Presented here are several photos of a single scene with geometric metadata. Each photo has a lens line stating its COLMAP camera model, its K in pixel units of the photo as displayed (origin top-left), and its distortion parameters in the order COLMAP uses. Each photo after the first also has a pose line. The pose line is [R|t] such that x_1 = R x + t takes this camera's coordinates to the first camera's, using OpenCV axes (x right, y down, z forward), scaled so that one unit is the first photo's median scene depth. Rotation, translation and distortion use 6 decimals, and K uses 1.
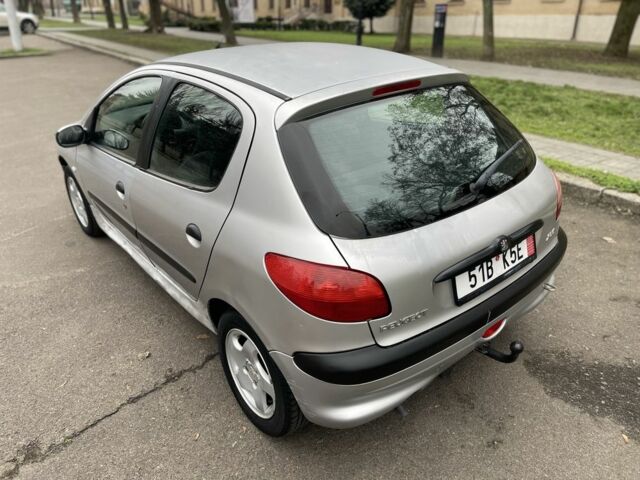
lens RADIAL K [[484.0, 0, 316.8], [0, 484.0, 238.4], [0, 0, 1]] dist [0.069361, -0.093882]
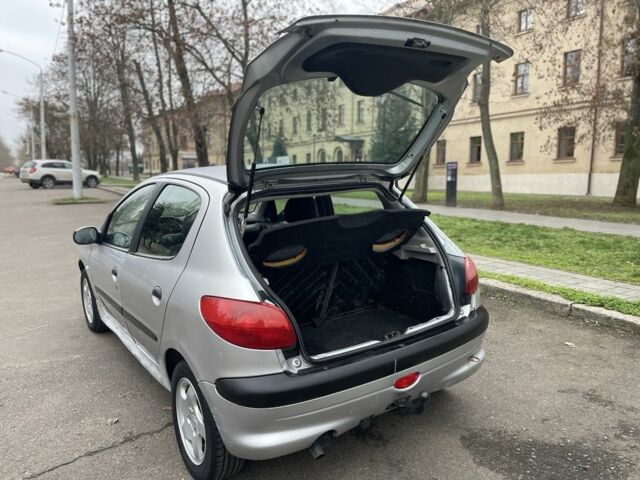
lens RADIAL K [[484.0, 0, 318.4], [0, 484.0, 237.1], [0, 0, 1]] dist [0.069361, -0.093882]
pose [[0.997573, 0.011525, -0.068670, 0.137735], [-0.031636, 0.953556, -0.299551, 0.123168], [0.062029, 0.300996, 0.951606, -0.106395]]
